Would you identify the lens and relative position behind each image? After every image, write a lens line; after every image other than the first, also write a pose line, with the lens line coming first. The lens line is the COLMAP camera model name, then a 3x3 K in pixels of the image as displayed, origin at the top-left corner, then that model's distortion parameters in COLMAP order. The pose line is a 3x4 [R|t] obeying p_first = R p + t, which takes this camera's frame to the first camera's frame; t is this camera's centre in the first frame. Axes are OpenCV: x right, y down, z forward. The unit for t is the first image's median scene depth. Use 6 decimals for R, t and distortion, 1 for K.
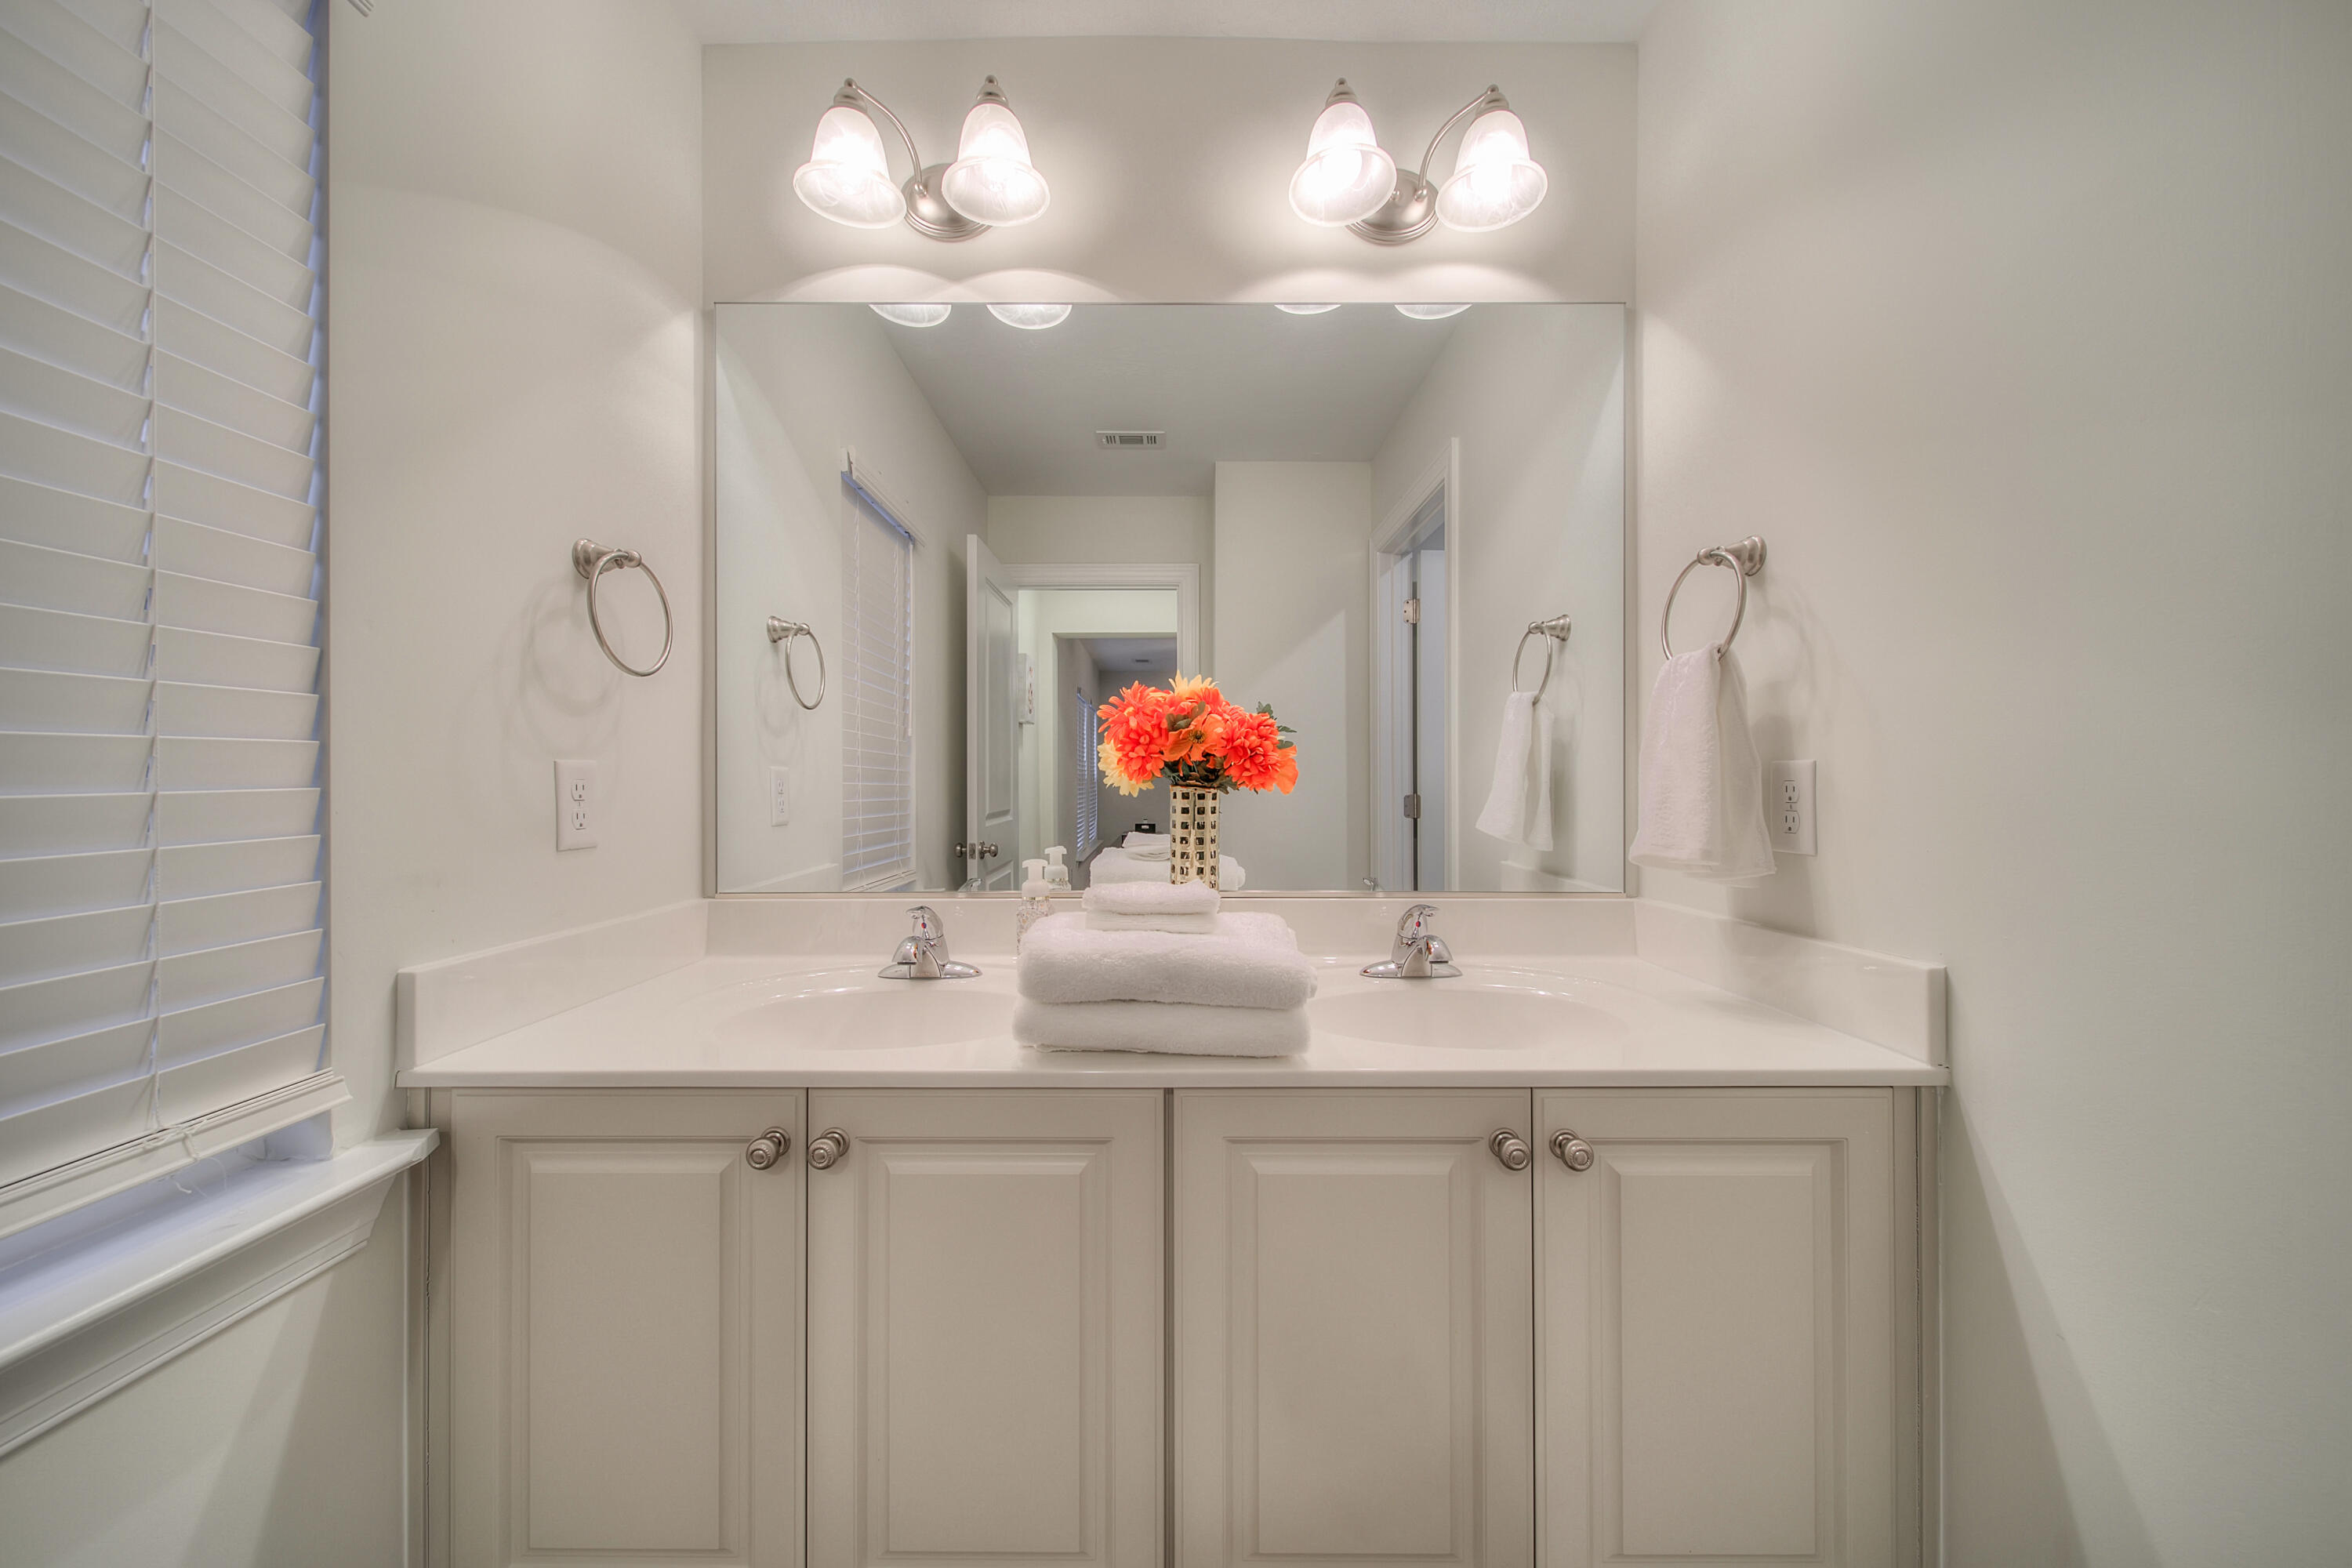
lens RADIAL K [[822.9, 0, 1172.1], [0, 822.9, 776.4], [0, 0, 1]] dist [-0.000125, 0.000083]
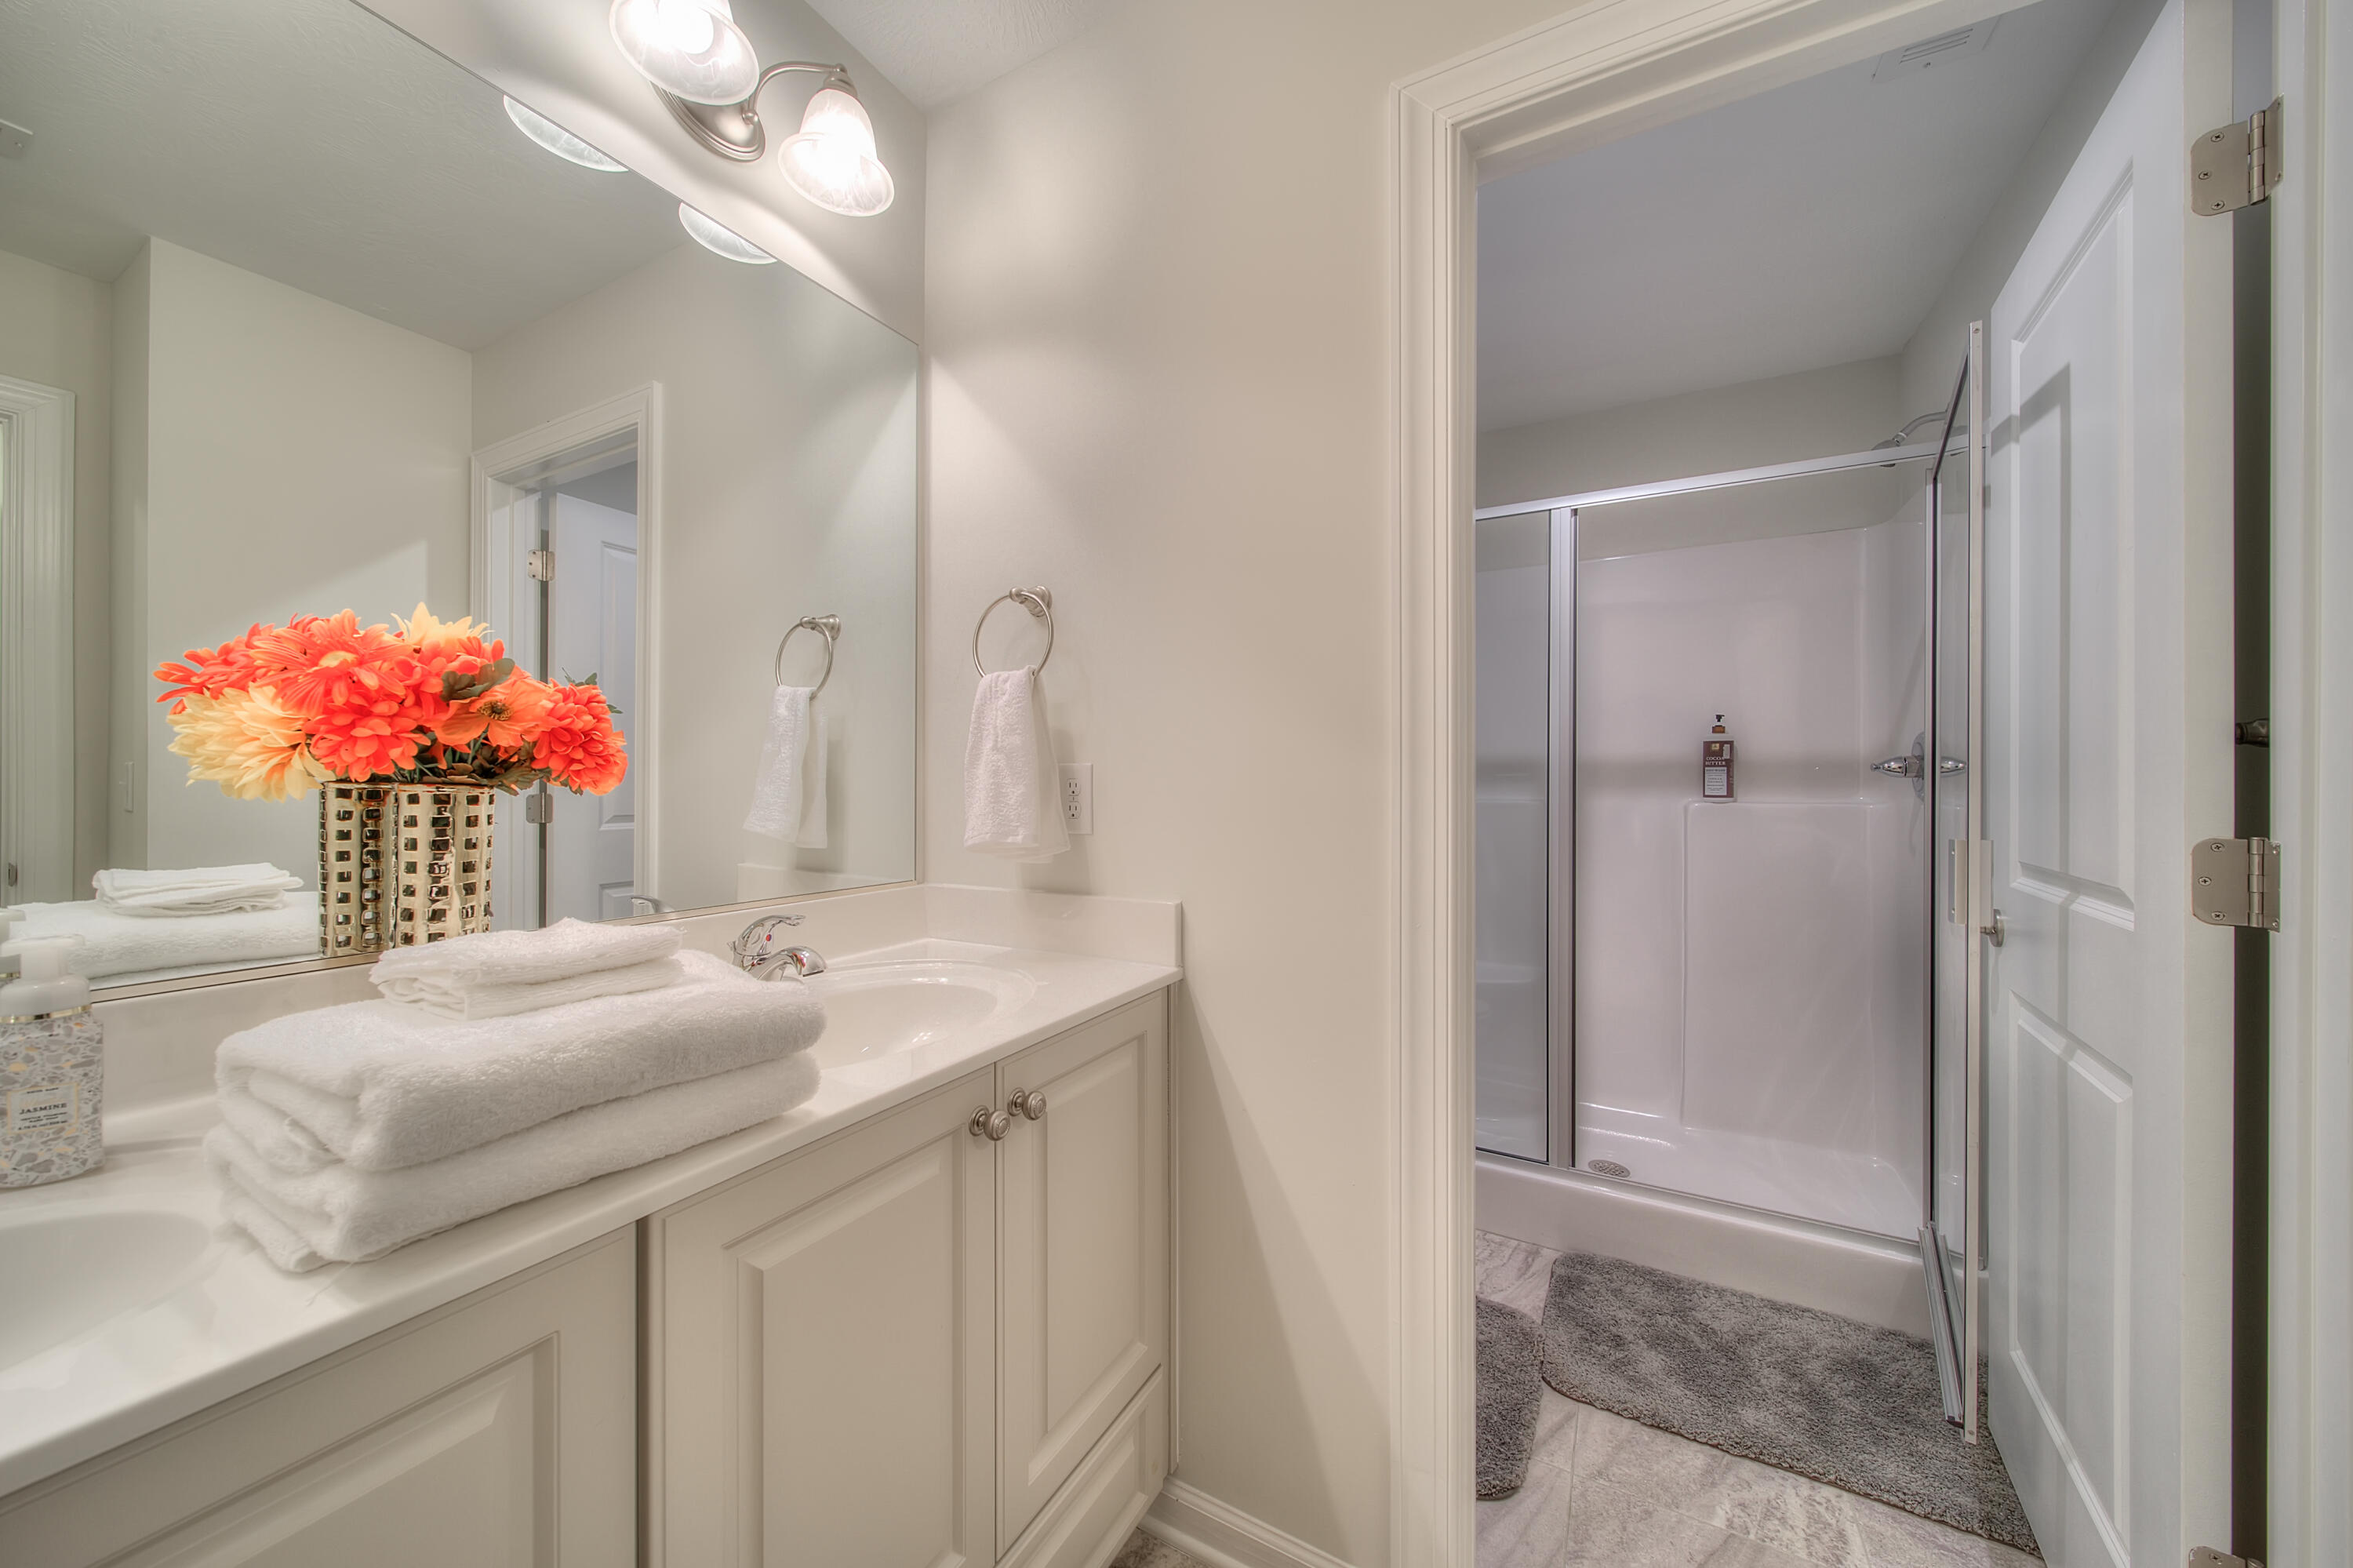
lens RADIAL K [[823.3, 0, 1172.6], [0, 823.3, 776.4], [0, 0, 1]] dist [-0.000125, 0.000083]
pose [[0.492318, 0.005501, 0.870398, -0.281439], [-0.008313, 0.999964, -0.001618, 0.001958], [-0.870376, -0.006439, 0.492346, 0.189771]]
